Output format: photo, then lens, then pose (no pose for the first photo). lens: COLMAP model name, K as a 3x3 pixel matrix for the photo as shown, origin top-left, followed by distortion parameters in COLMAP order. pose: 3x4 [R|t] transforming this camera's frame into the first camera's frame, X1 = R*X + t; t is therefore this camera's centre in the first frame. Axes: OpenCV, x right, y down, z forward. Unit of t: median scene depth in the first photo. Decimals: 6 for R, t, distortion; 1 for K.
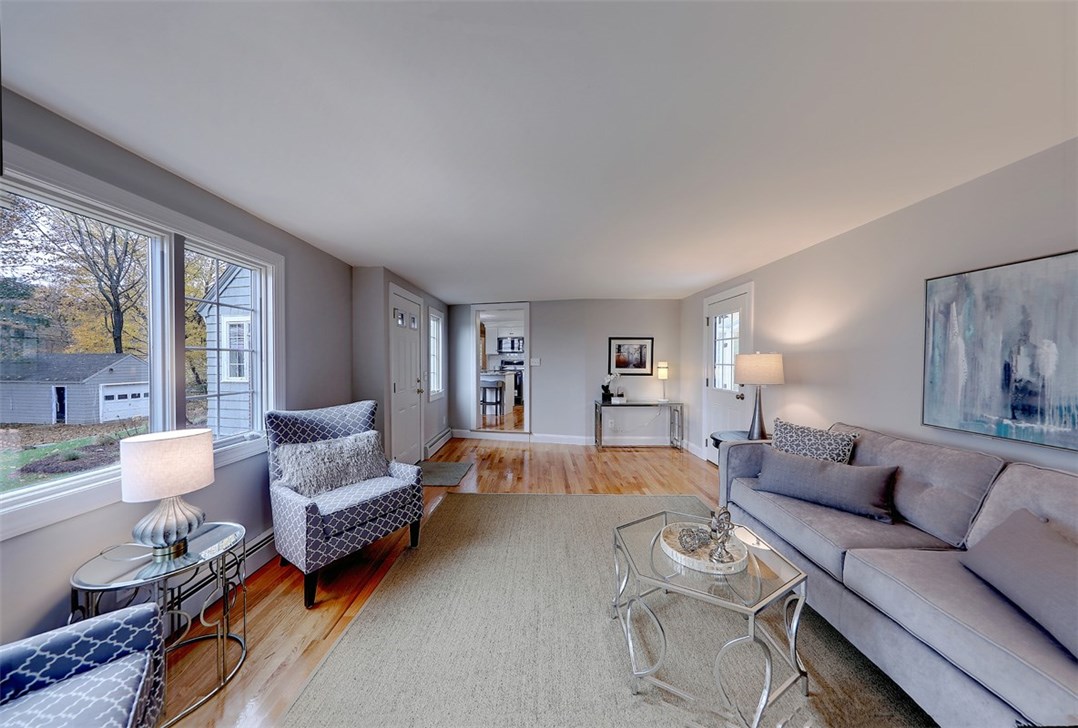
lens RADIAL K [[338.8, 0, 534.2], [0, 338.8, 364.7], [0, 0, 1]] dist [-0.000080, -0.000006]
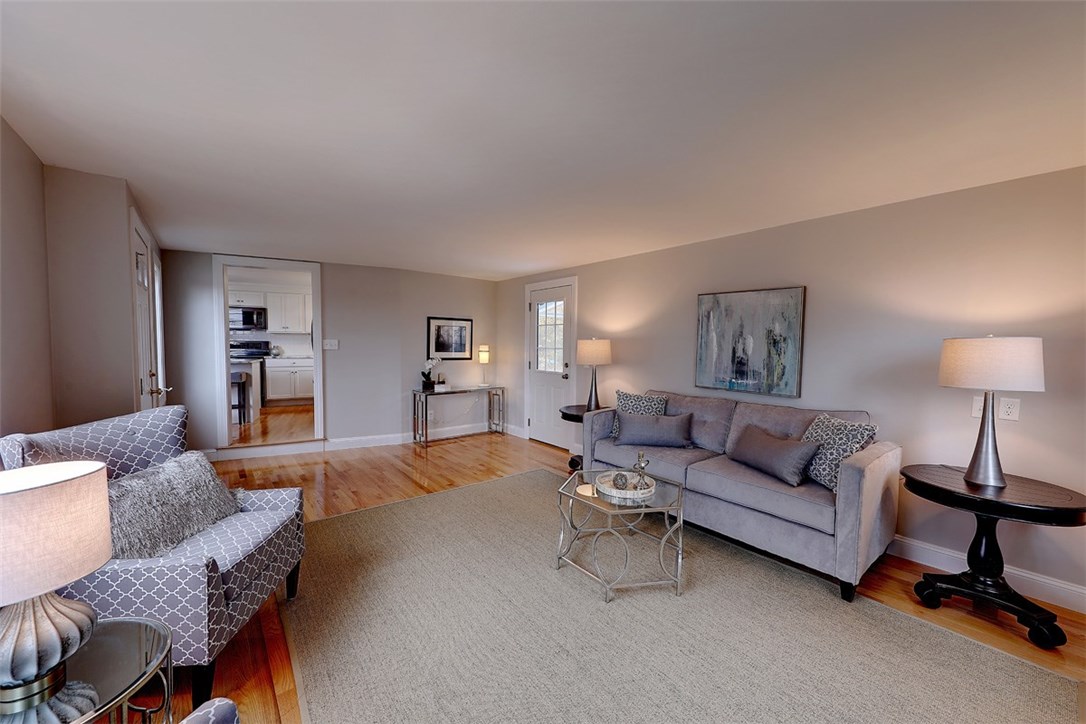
lens RADIAL K [[413.8, 0, 543.0], [0, 413.8, 362.0], [0, 0, 1]] dist [0.002510, 0.000311]
pose [[0.766521, -0.020253, 0.641899, -0.433332], [-0.001144, 0.999458, 0.032902, 0.000238], [-0.642218, -0.025955, 0.766083, -0.015556]]
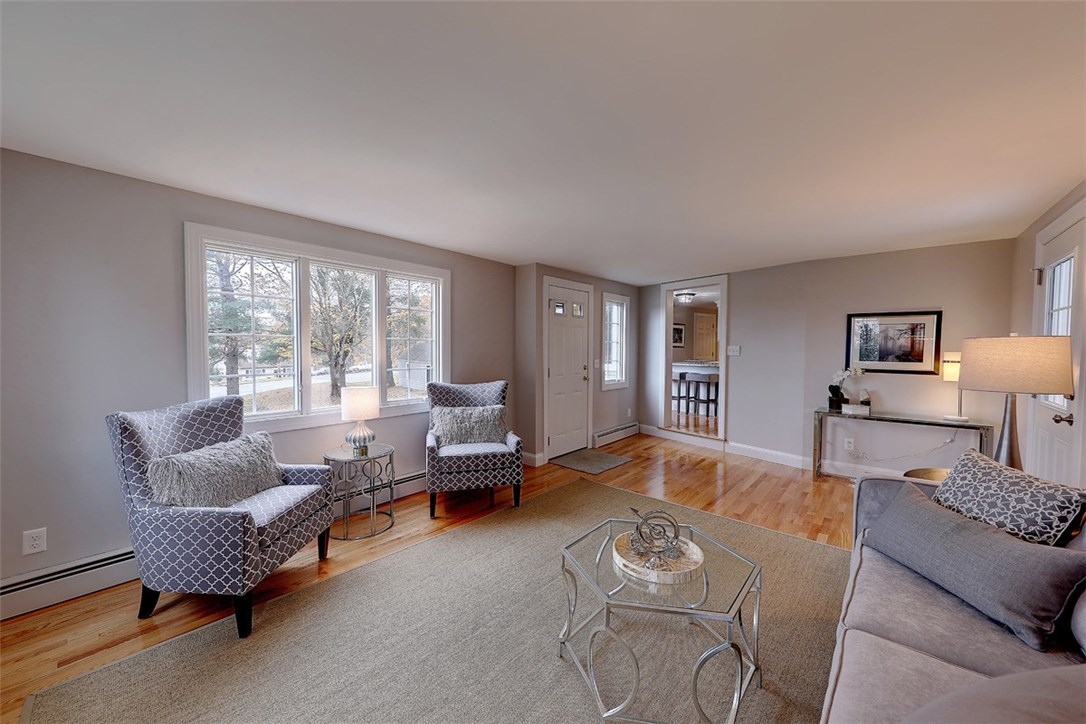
lens RADIAL K [[406.4, 0, 535.9], [0, 406.4, 360.5], [0, 0, 1]] dist [0.001073, 0.000048]
pose [[0.755004, 0.023979, -0.655281, 0.517838], [-0.014112, 0.999694, 0.020323, 0.004004], [0.655568, -0.006097, 0.755112, -0.007628]]
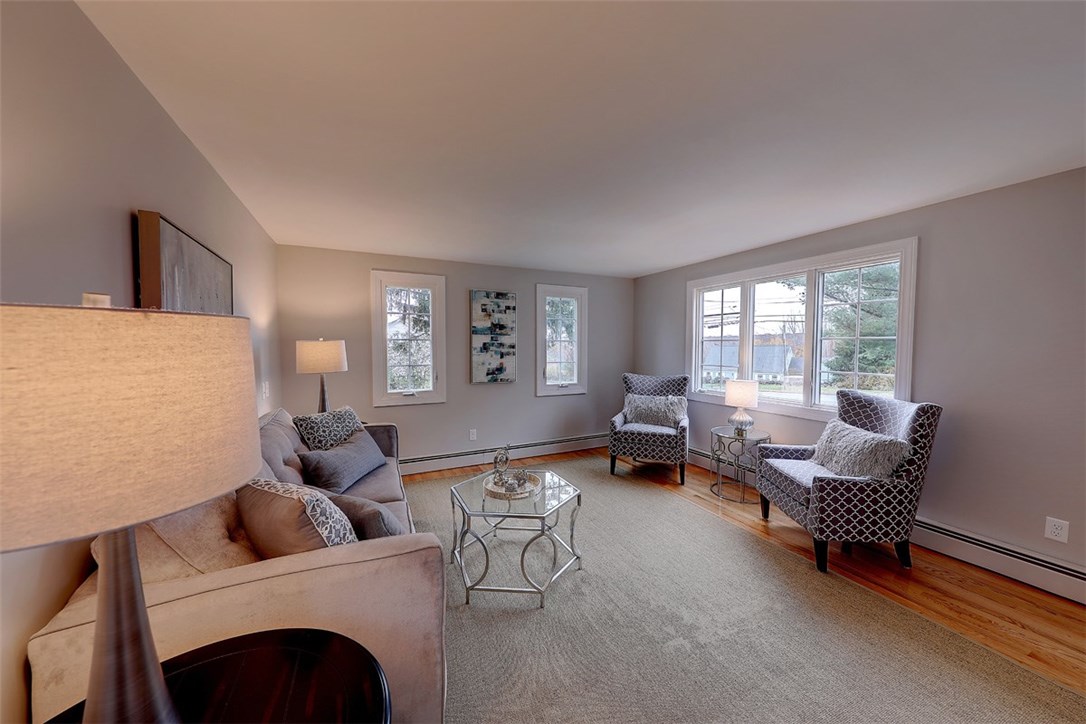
lens RADIAL K [[368.7, 0, 541.6], [0, 368.7, 360.9], [0, 0, 1]] dist [0.002166, 0.000004]
pose [[-0.898553, 0.018312, -0.438482, 0.558682], [-0.005419, 0.998590, 0.052808, -0.018883], [0.438831, 0.049827, -0.897187, 1.275832]]
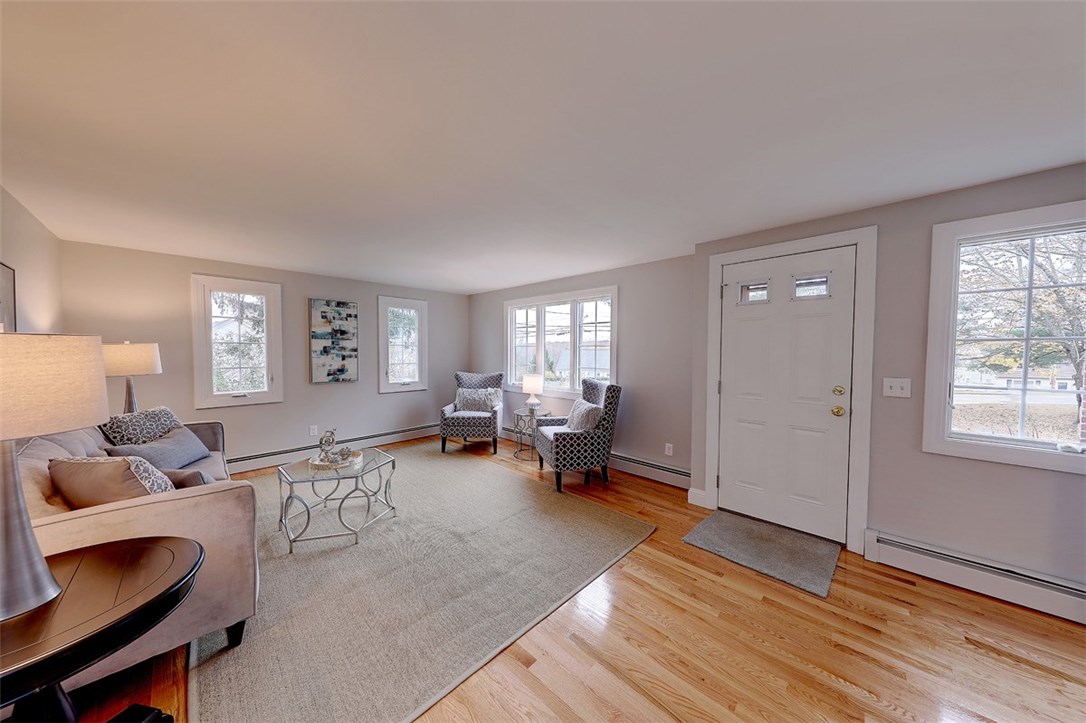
lens RADIAL K [[342.2, 0, 541.8], [0, 342.2, 361.9], [0, 0, 1]] dist [0.004371, -0.001142]
pose [[-0.686434, 0.023335, -0.726818, 0.561946], [-0.014138, 0.998868, 0.045422, -0.026387], [0.727055, 0.041455, -0.685327, 1.587148]]
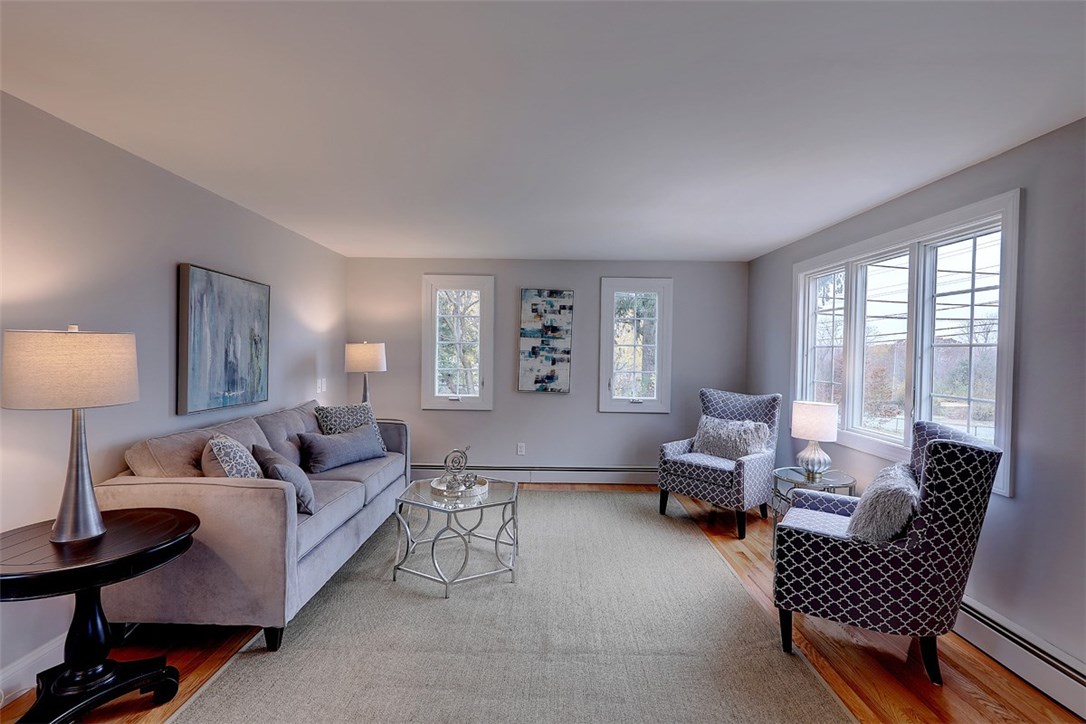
lens RADIAL K [[501.9, 0, 544.2], [0, 501.9, 359.9], [0, 0, 1]] dist [0.001095, 0.000298]
pose [[-0.999895, -0.013498, -0.005241, 0.095030], [-0.013663, 0.999365, 0.032897, -0.025408], [0.004794, 0.032965, -0.999445, 1.642758]]
